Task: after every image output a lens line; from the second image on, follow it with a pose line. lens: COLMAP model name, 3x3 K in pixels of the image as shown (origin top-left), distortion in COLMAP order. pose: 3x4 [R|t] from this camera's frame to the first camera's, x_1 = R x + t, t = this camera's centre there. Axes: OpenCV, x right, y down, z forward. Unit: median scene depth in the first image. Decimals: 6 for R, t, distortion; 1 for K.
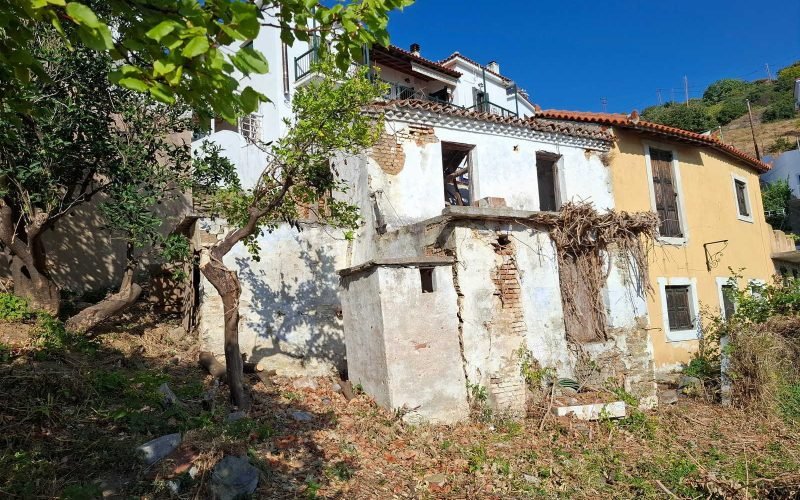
lens RADIAL K [[515.9, 0, 399.0], [0, 515.9, 228.0], [0, 0, 1]] dist [0.059796, -0.064766]
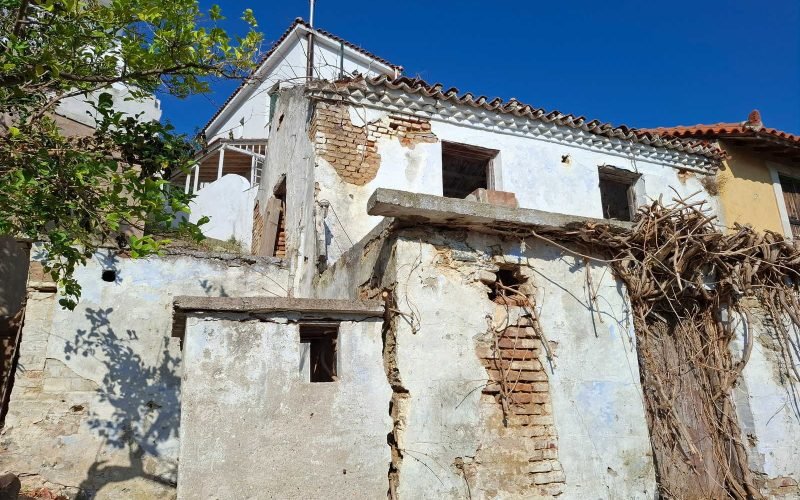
lens RADIAL K [[515.9, 0, 399.0], [0, 515.9, 228.0], [0, 0, 1]] dist [0.059796, -0.064766]
pose [[0.989390, 0.004440, -0.145216, 0.142209], [-0.026471, 0.988310, -0.150139, 0.046153], [0.142852, 0.152390, 0.977942, 0.427611]]
